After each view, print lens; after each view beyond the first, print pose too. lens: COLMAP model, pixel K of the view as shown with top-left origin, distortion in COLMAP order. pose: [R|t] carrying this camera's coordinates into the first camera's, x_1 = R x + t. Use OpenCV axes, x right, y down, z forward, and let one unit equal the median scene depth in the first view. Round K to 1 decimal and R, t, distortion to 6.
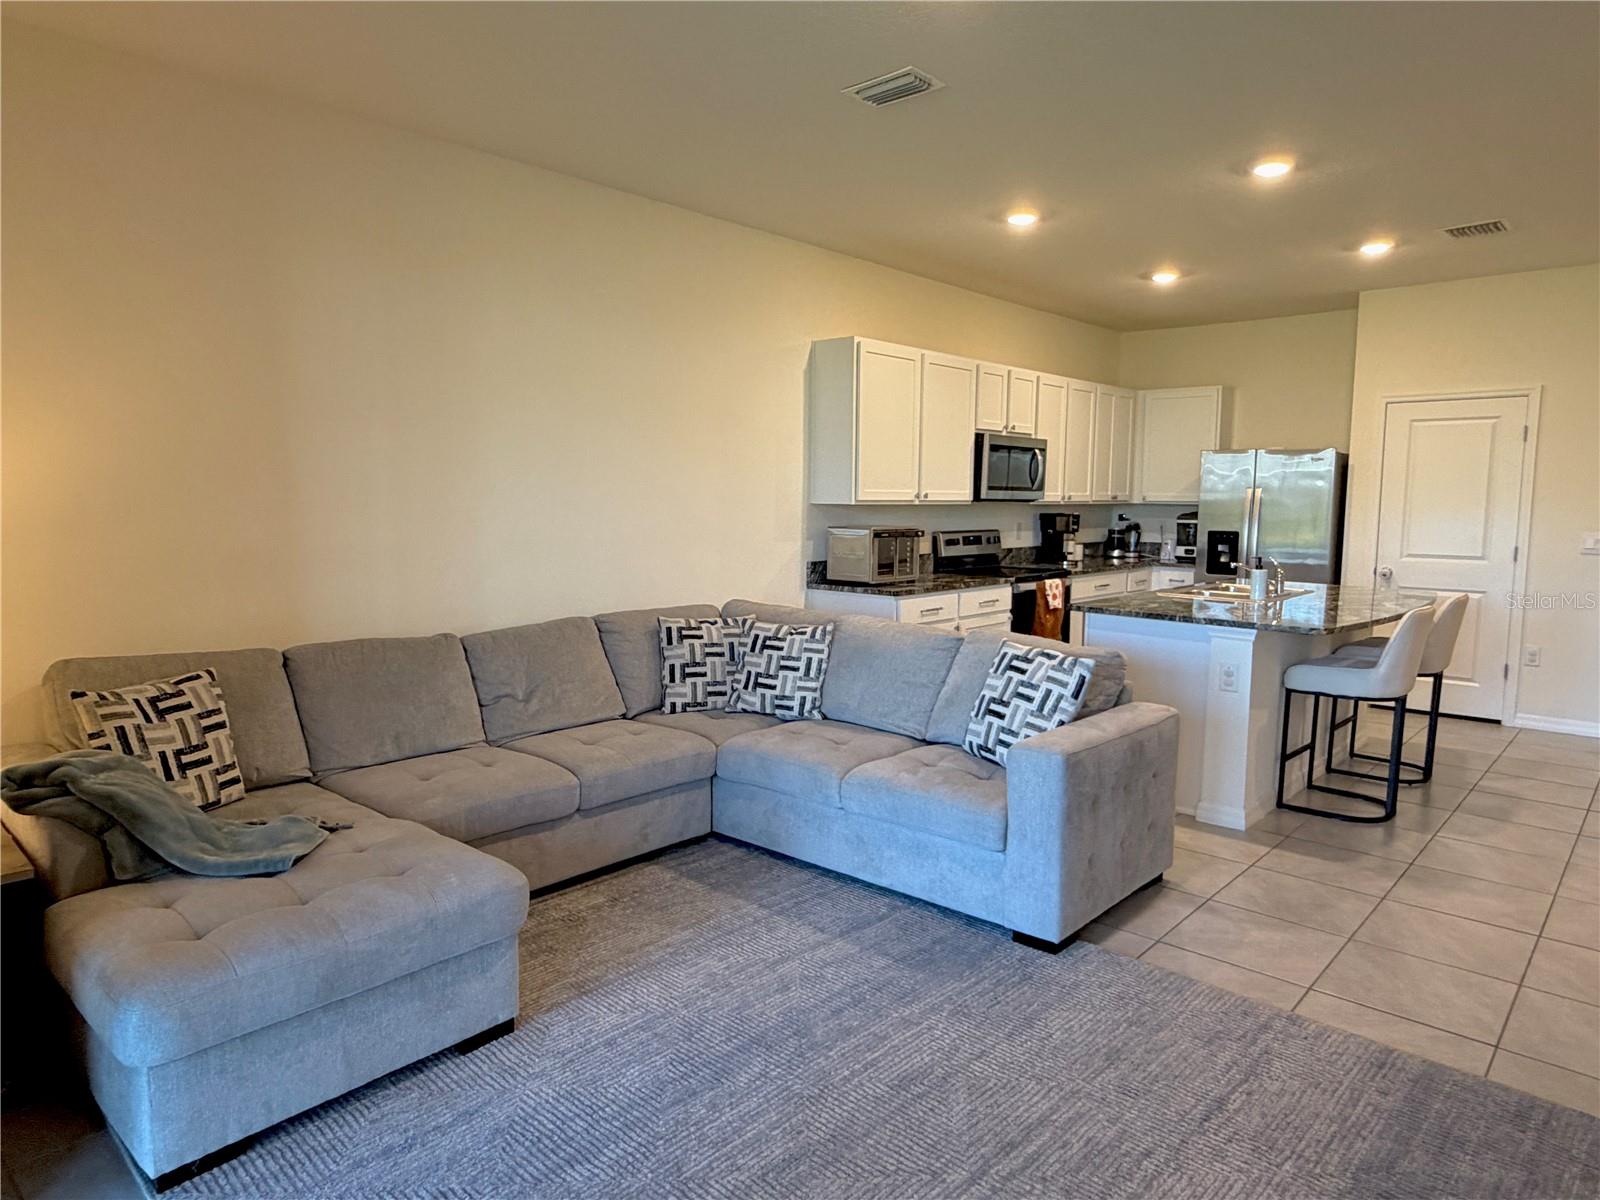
lens RADIAL K [[997.7, 0, 807.1], [0, 997.7, 606.0], [0, 0, 1]] dist [0.001286, -0.000569]
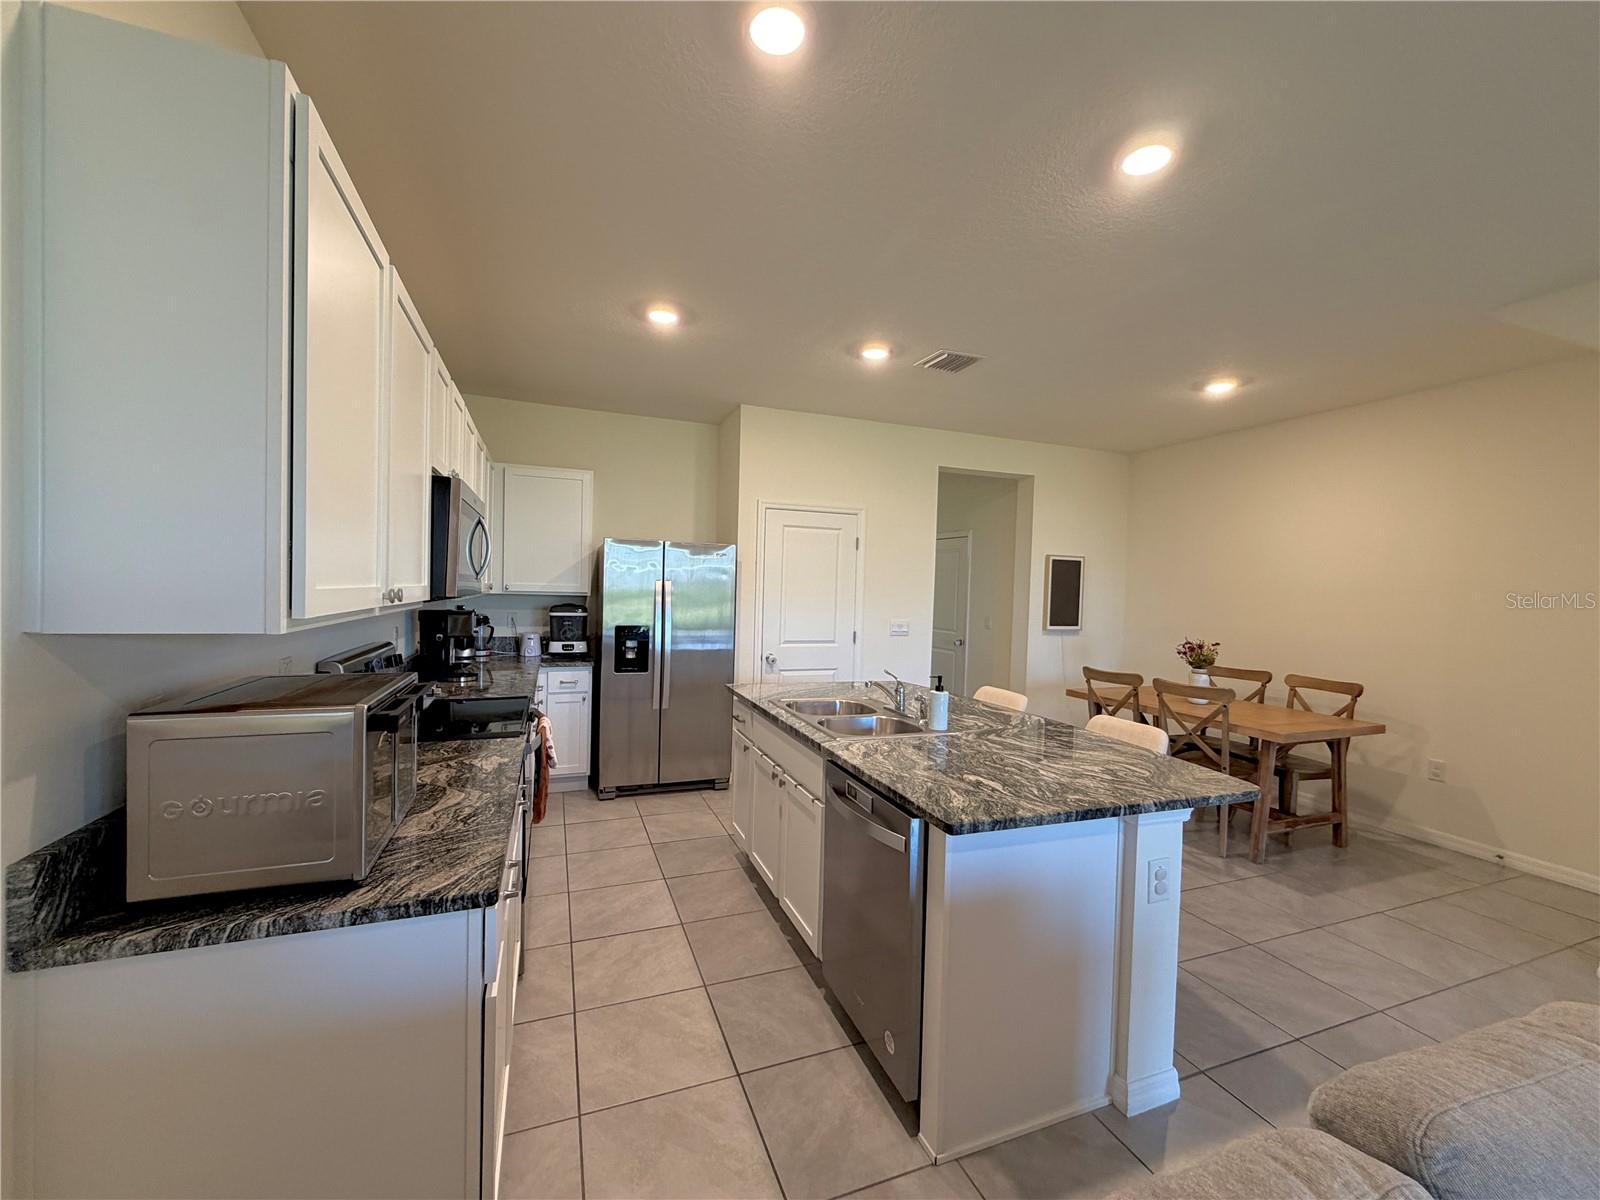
lens RADIAL K [[635.6, 0, 791.5], [0, 635.6, 603.0], [0, 0, 1]] dist [0.003895, 0.000494]
pose [[0.461933, -0.017197, 0.886748, -0.052037], [0.075177, 0.996973, -0.019827, -0.095900], [-0.883723, 0.075822, 0.461827, 0.777388]]
